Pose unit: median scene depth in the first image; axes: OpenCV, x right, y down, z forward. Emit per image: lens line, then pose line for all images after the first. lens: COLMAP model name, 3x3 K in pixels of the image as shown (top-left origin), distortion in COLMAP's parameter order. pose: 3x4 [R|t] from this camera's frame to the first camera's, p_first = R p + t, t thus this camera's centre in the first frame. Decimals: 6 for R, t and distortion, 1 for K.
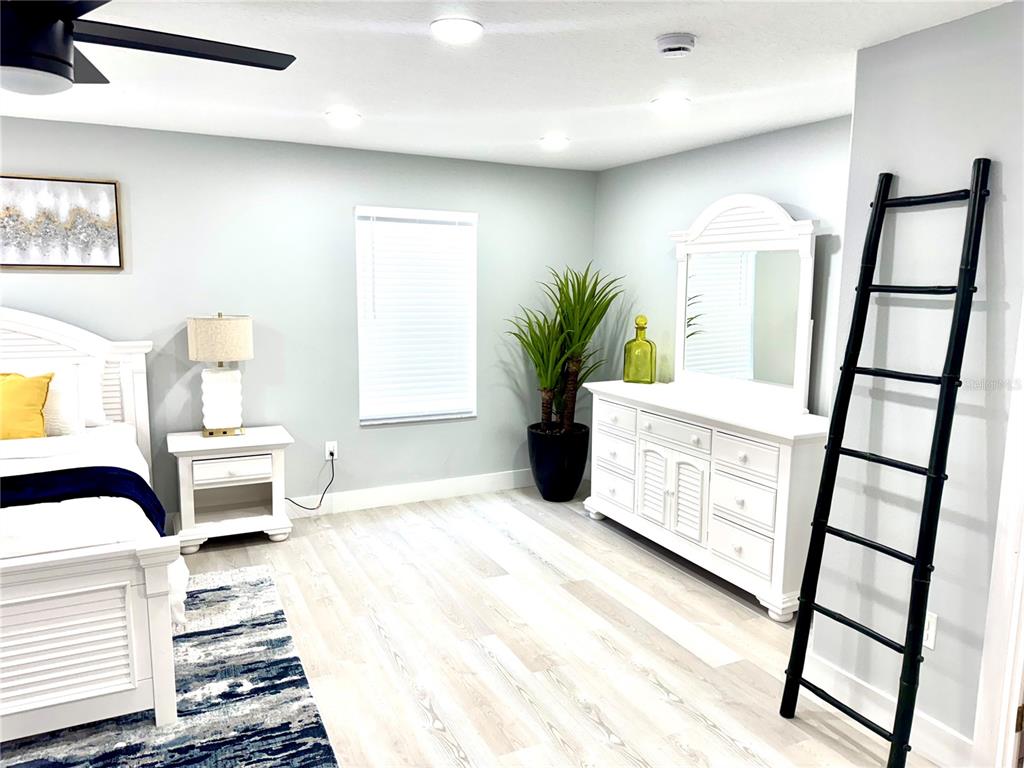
lens RADIAL K [[727.5, 0, 511.3], [0, 727.5, 381.5], [0, 0, 1]] dist [0.045391, -0.060709]
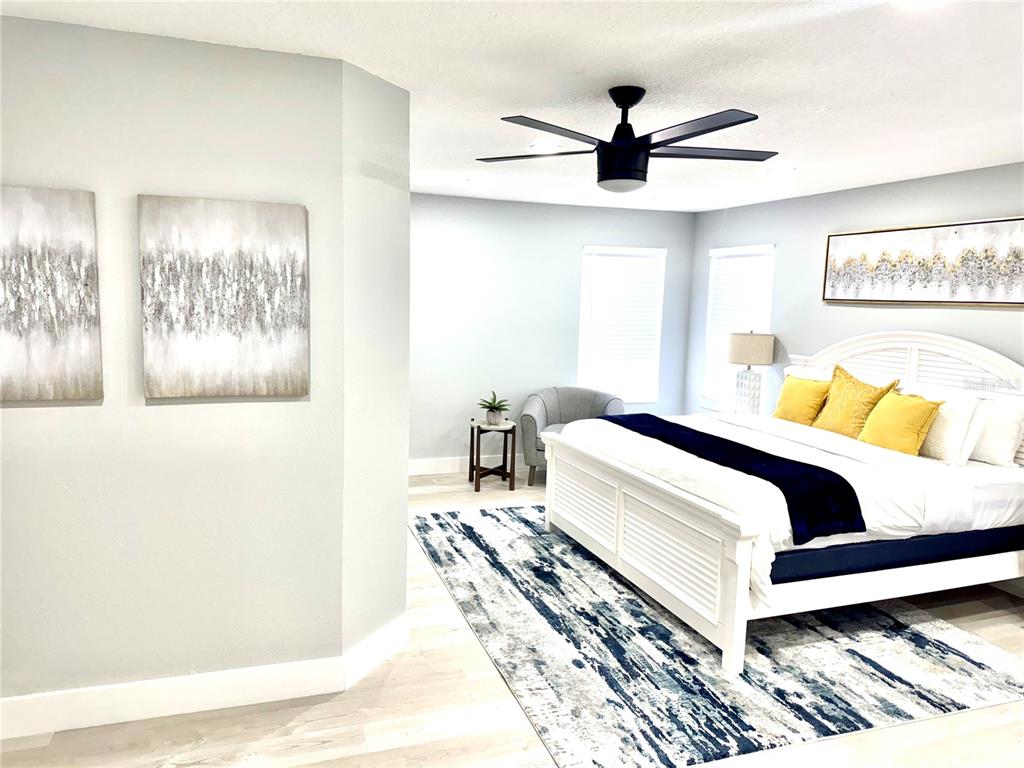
lens RADIAL K [[727.5, 0, 512.4], [0, 727.5, 385.1], [0, 0, 1]] dist [0.045391, -0.060709]
pose [[-0.106957, 0.109604, -0.988204, 0.502990], [-0.168934, 0.977451, 0.126696, -0.063834], [0.979807, 0.180492, -0.086029, 0.464796]]
